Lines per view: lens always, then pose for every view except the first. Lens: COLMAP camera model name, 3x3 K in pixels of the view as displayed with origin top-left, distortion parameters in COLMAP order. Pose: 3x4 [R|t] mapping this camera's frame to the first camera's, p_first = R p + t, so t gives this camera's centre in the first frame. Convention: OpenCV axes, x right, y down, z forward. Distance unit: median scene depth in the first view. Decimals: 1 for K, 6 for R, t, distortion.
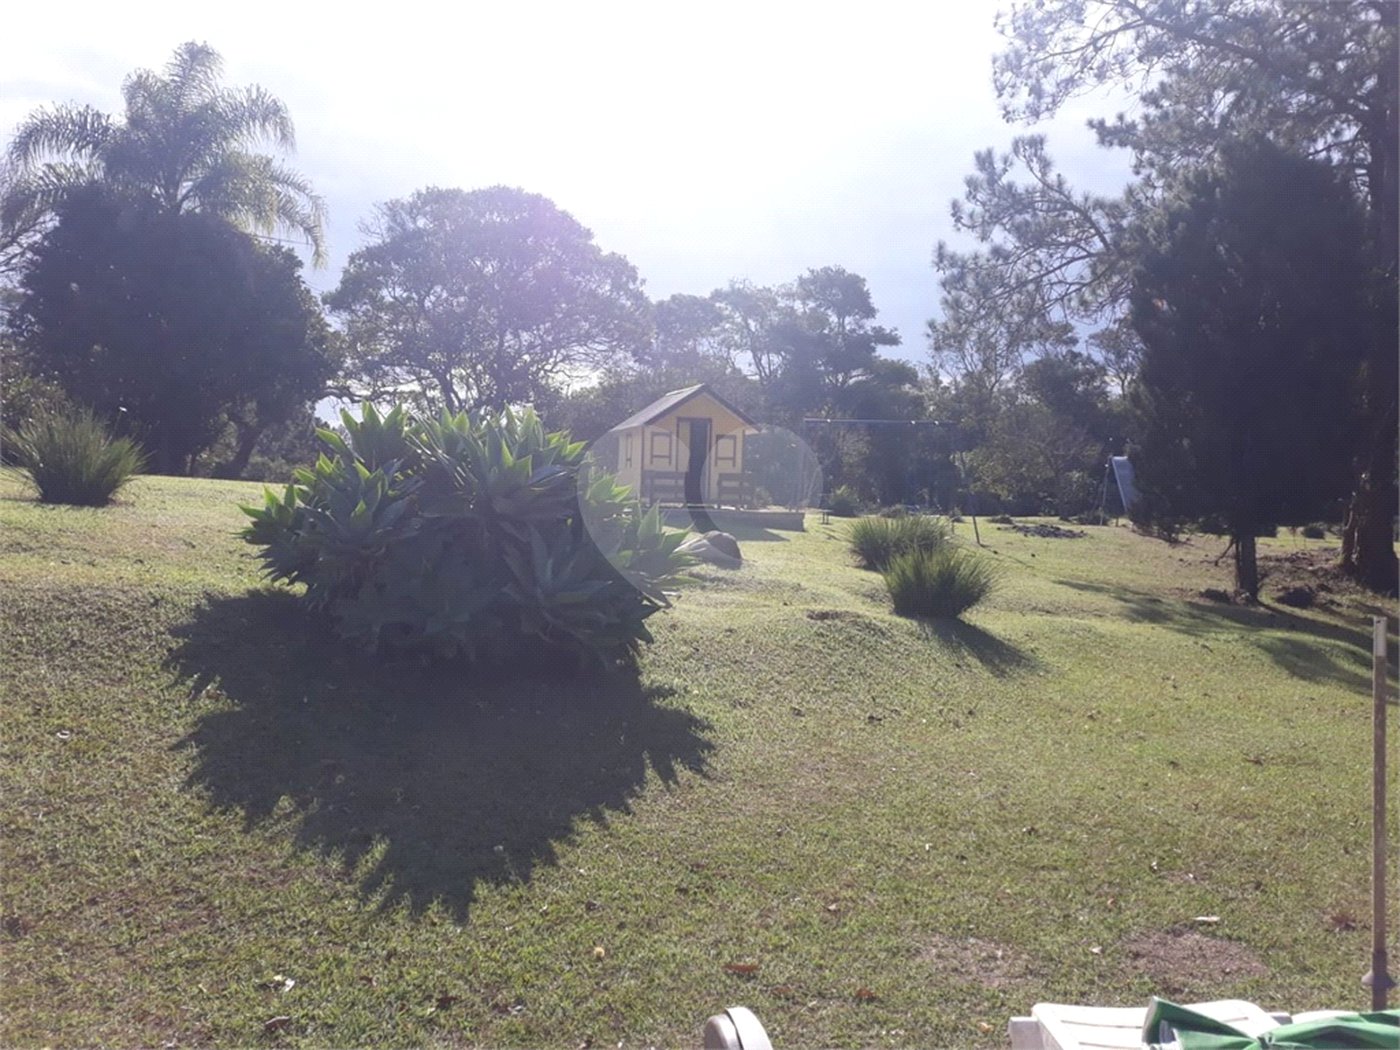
lens RADIAL K [[1173.8, 0, 707.2], [0, 1173.8, 531.4], [0, 0, 1]] dist [0.111770, -0.168096]
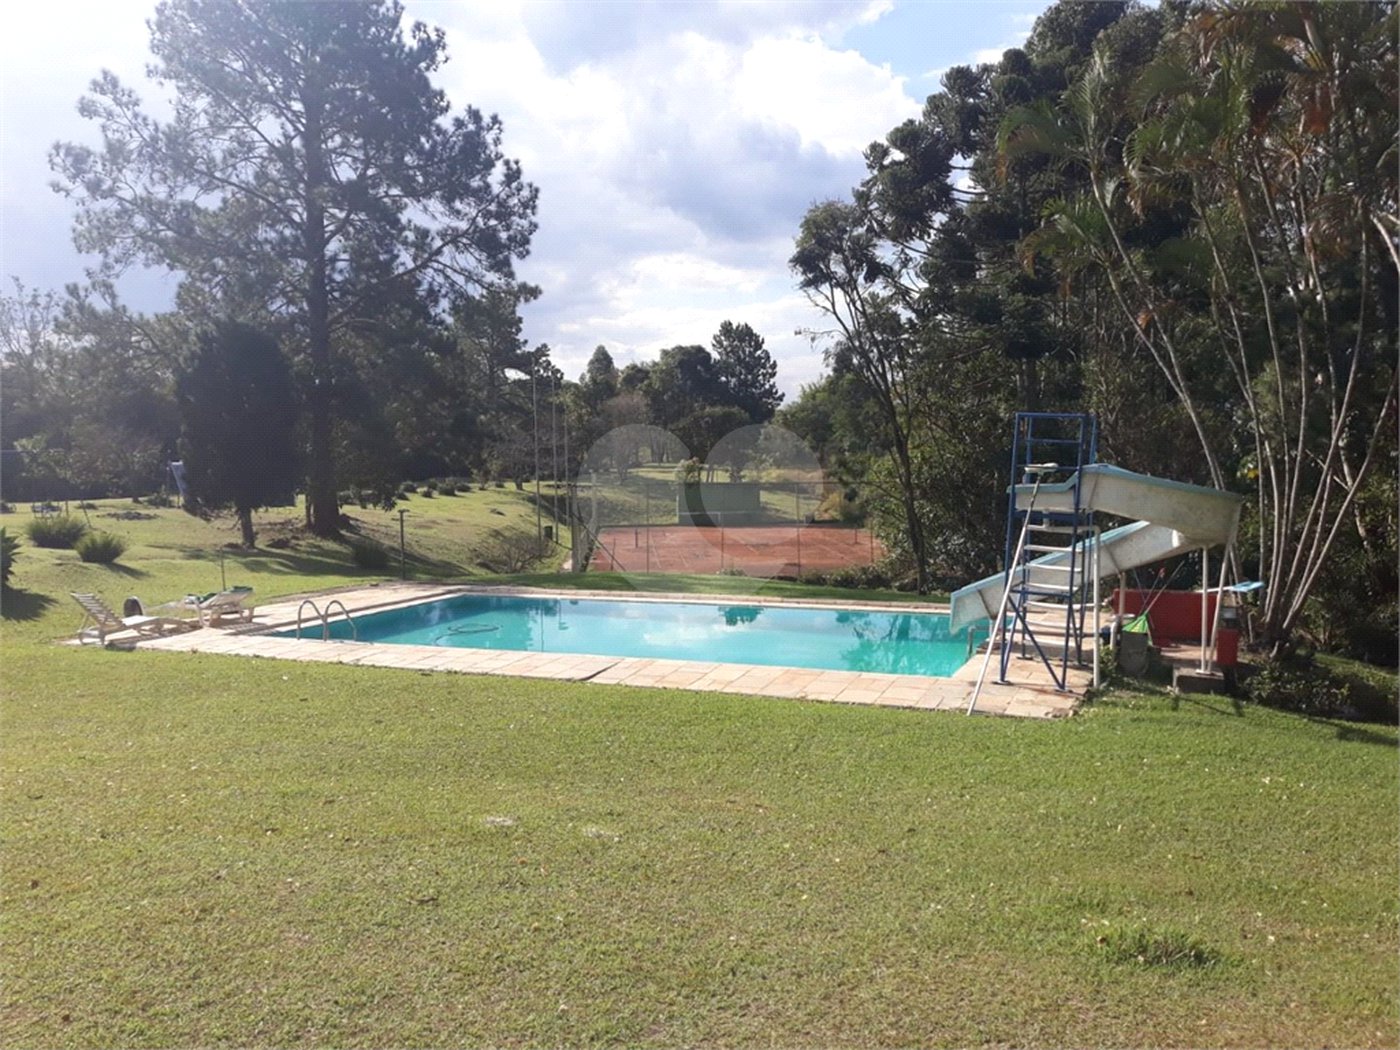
lens RADIAL K [[1173.8, 0, 707.2], [0, 1173.8, 531.4], [0, 0, 1]] dist [0.111770, -0.168096]
pose [[0.731444, -0.077384, 0.677497, -0.273714], [0.057476, 0.997001, 0.051825, -0.022087], [-0.679475, 0.001033, 0.733698, -0.811032]]
